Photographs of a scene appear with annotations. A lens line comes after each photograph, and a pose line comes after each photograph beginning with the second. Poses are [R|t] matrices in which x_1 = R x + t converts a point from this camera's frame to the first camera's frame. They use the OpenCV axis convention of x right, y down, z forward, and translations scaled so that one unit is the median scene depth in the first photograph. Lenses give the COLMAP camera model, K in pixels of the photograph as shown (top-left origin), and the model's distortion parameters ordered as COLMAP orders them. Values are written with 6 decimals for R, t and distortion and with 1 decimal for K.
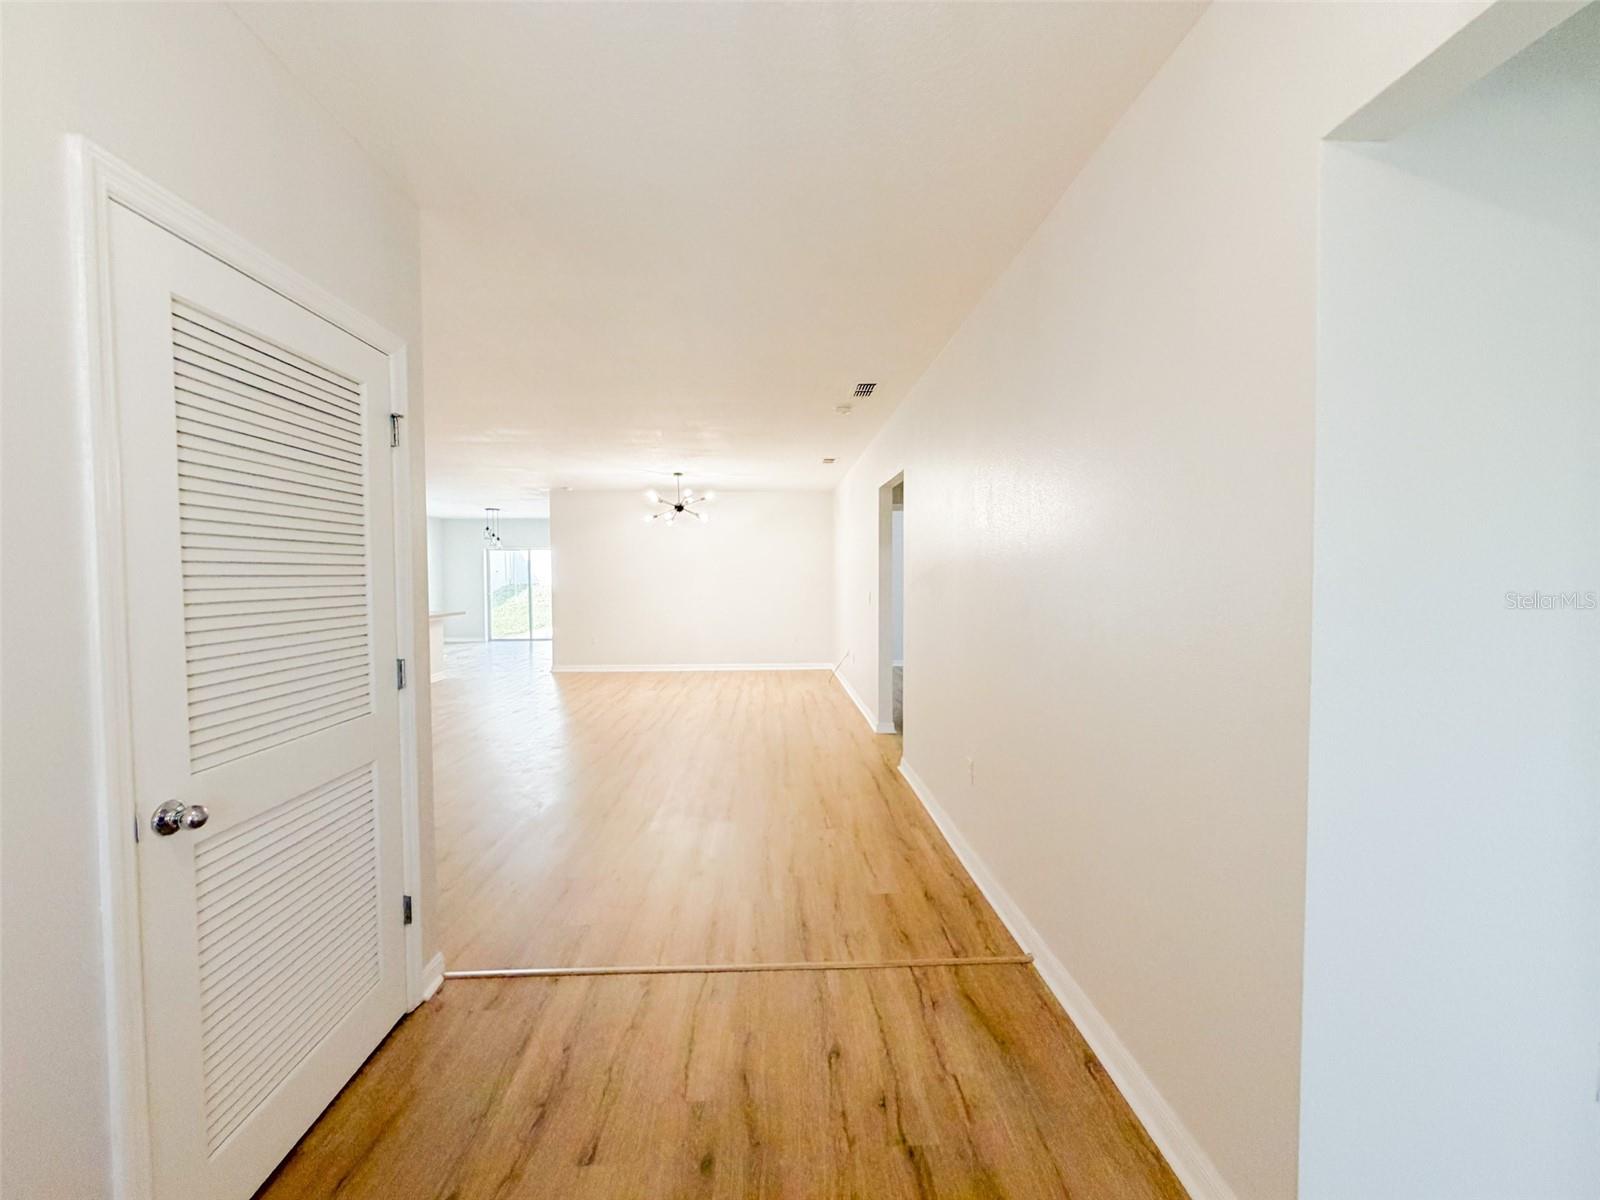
lens RADIAL K [[635.8, 0, 795.0], [0, 635.8, 598.4], [0, 0, 1]] dist [-0.000205, -0.000284]
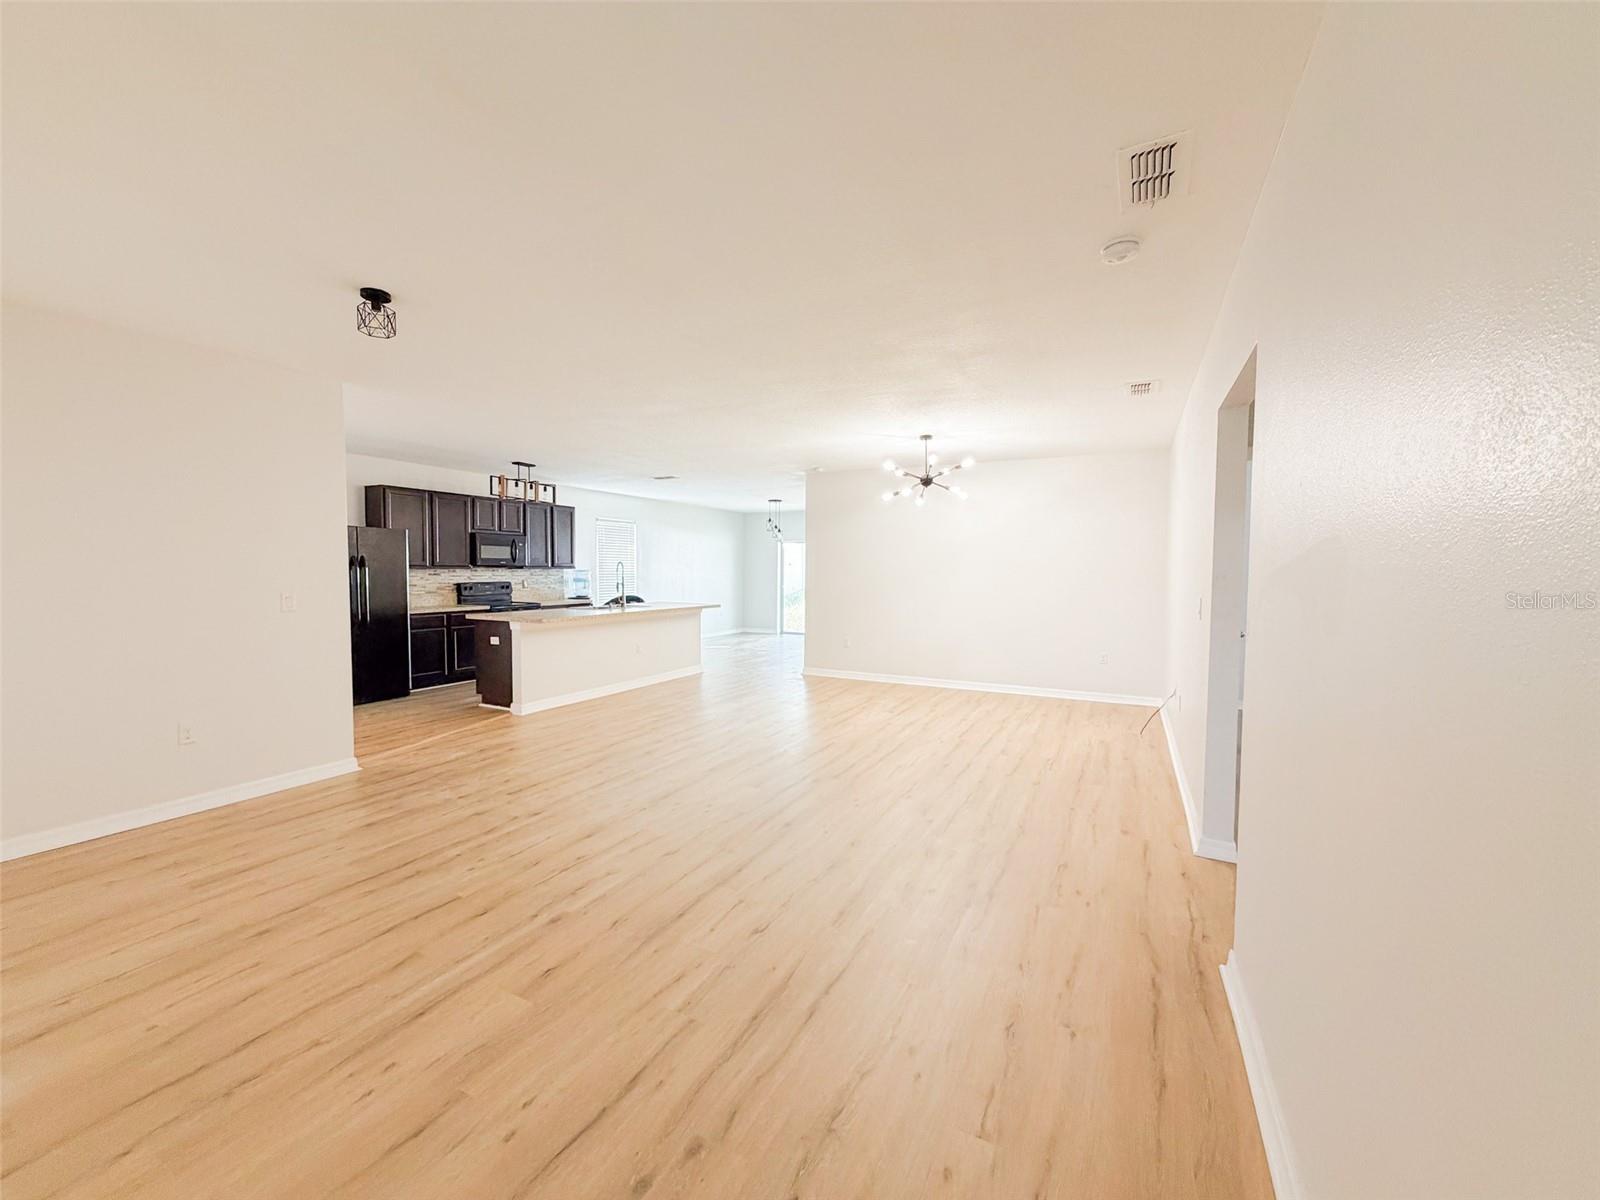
lens RADIAL K [[635.8, 0, 795.0], [0, 635.8, 598.4], [0, 0, 1]] dist [-0.000205, -0.000284]
pose [[0.866469, 0.030574, -0.498294, 0.067790], [-0.026705, 0.999532, 0.014892, -0.007163], [0.498516, 0.000403, 0.866880, 0.250506]]
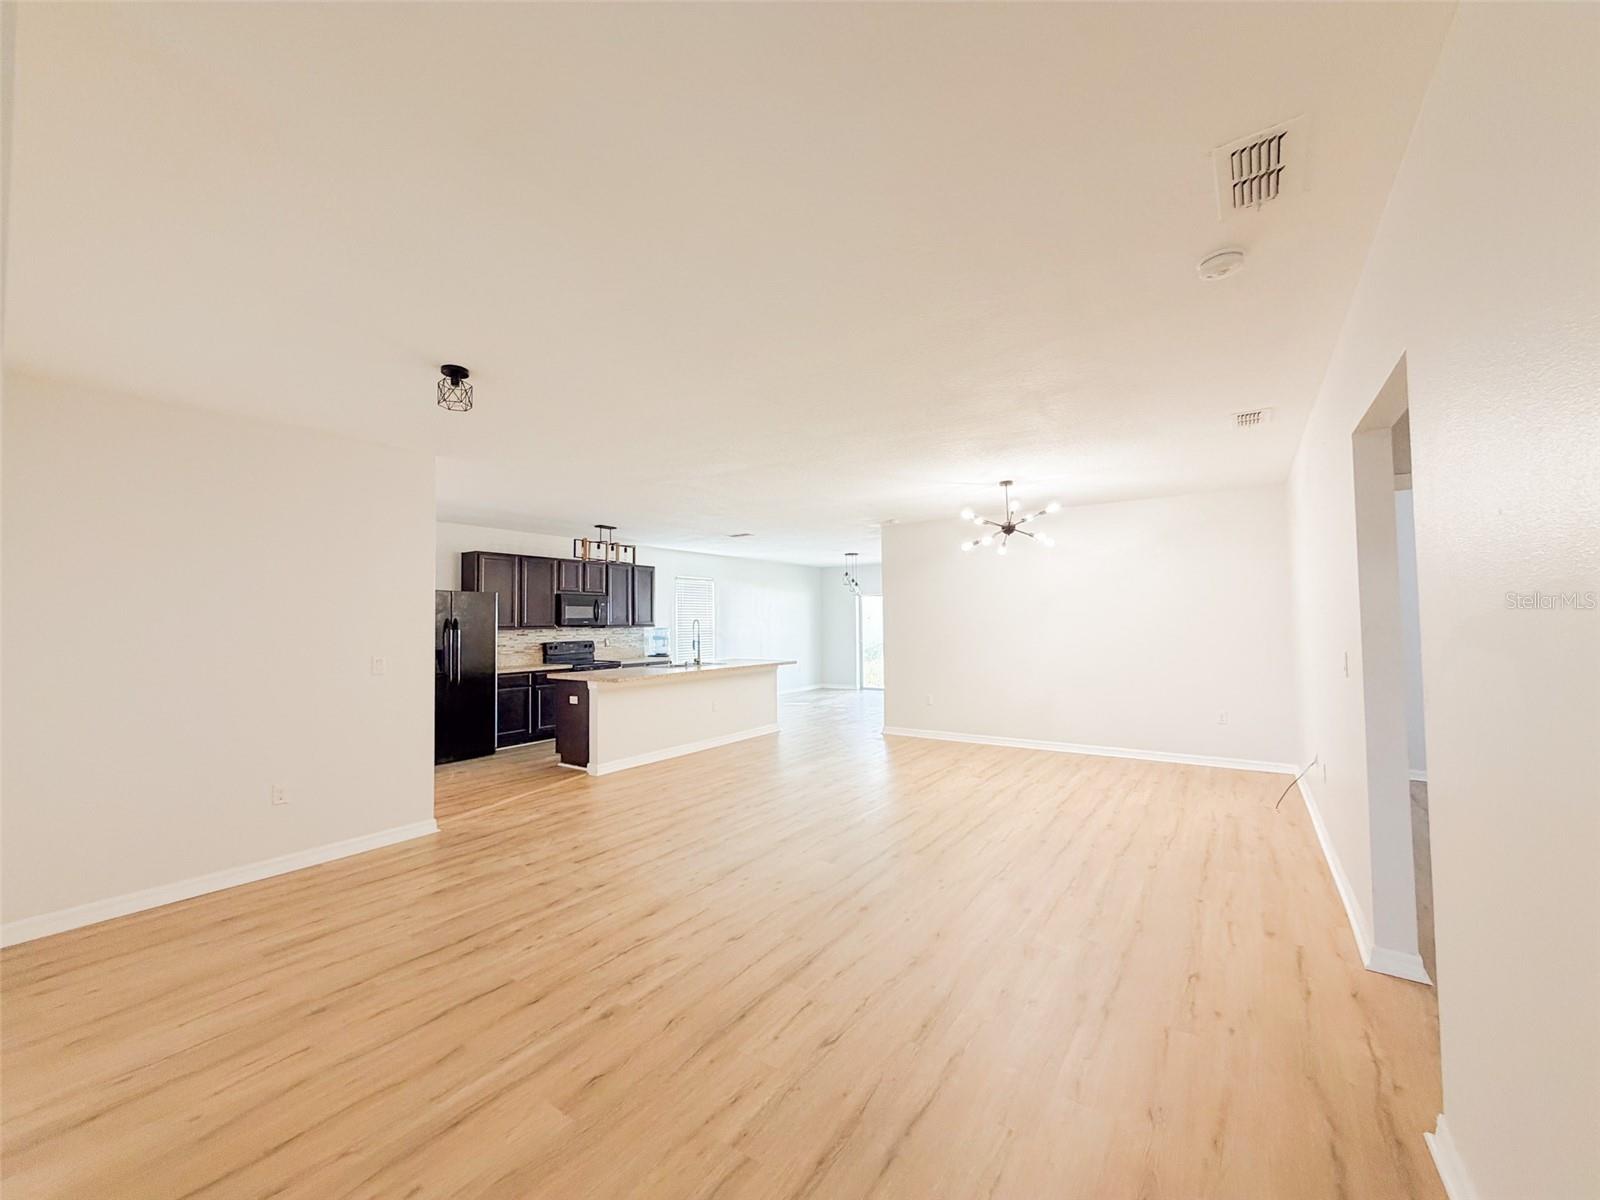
lens RADIAL K [[635.8, 0, 795.0], [0, 635.8, 598.4], [0, 0, 1]] dist [-0.000205, -0.000284]
pose [[0.796171, -0.030480, -0.604304, 0.060631], [-0.012464, 0.997692, -0.066743, -0.010615], [0.604944, 0.060671, 0.793953, 0.276289]]
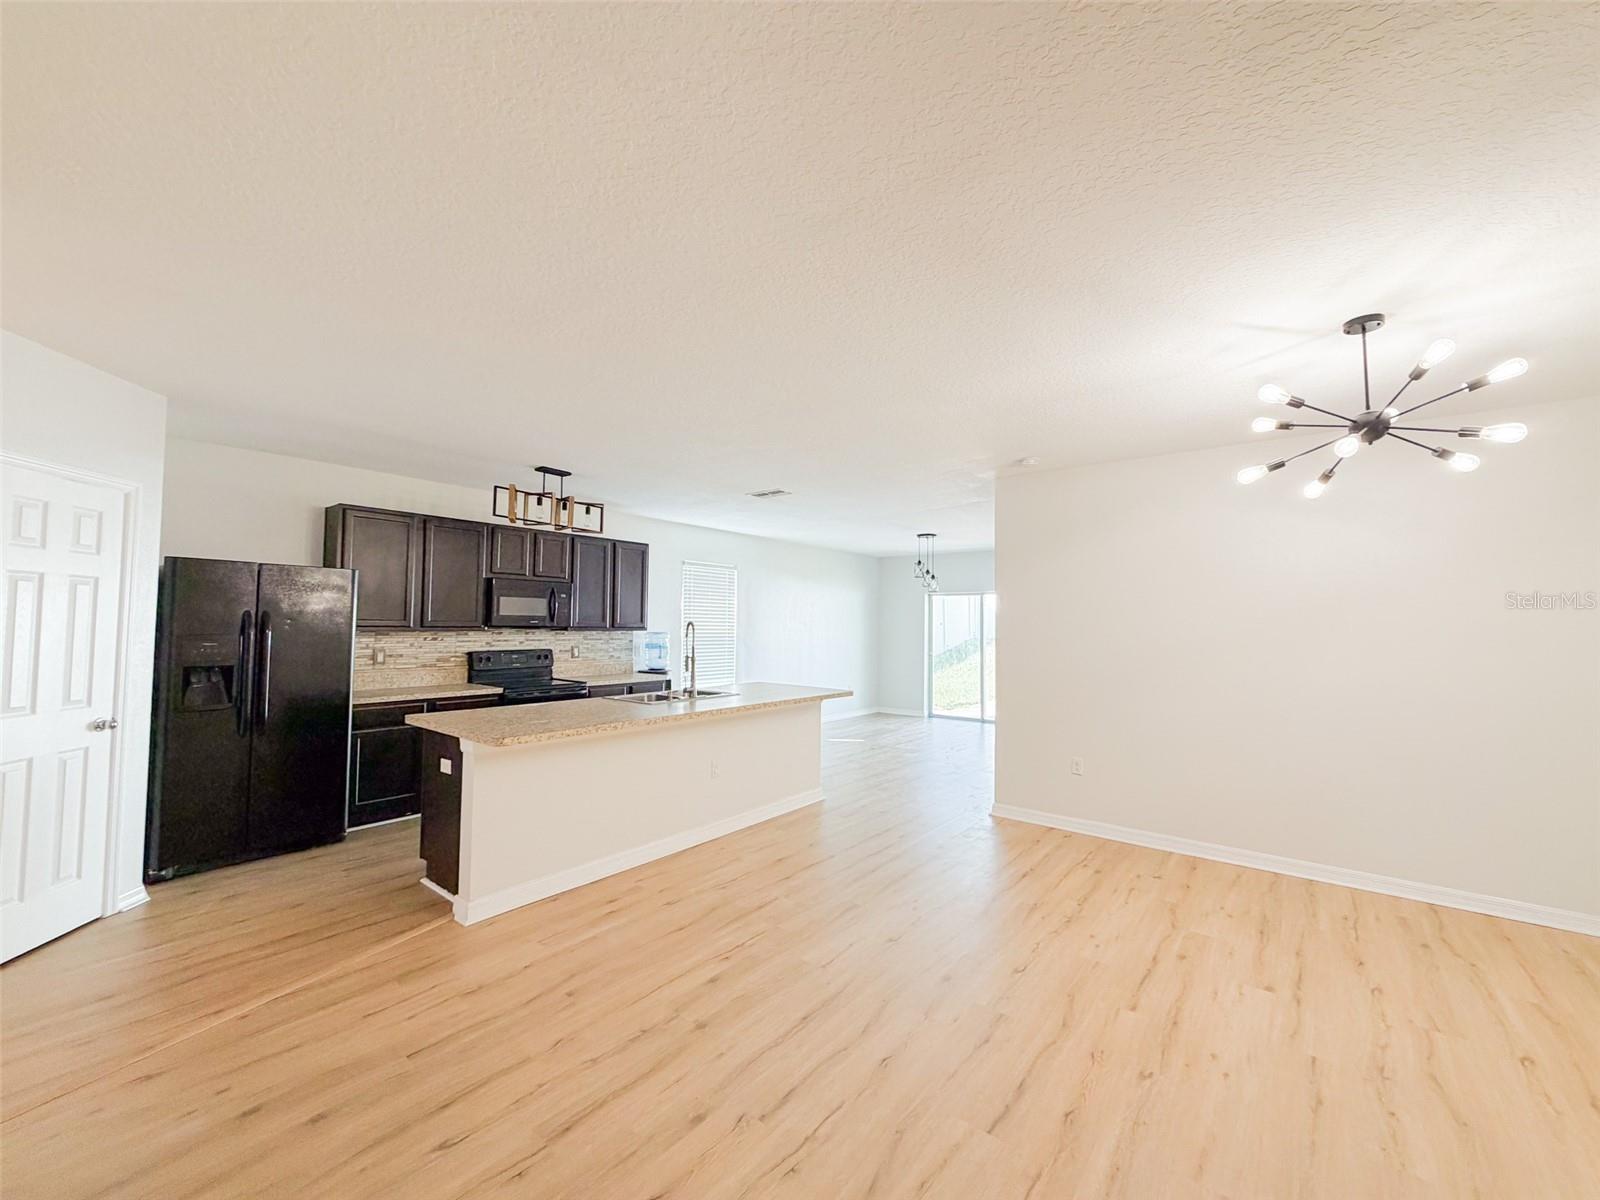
lens RADIAL K [[635.8, 0, 795.0], [0, 635.8, 598.4], [0, 0, 1]] dist [-0.000205, -0.000284]
pose [[0.753459, -0.017220, -0.657269, -0.190914], [-0.036956, 0.996967, -0.068485, -0.026501], [0.656455, 0.075891, 0.750538, 0.583373]]
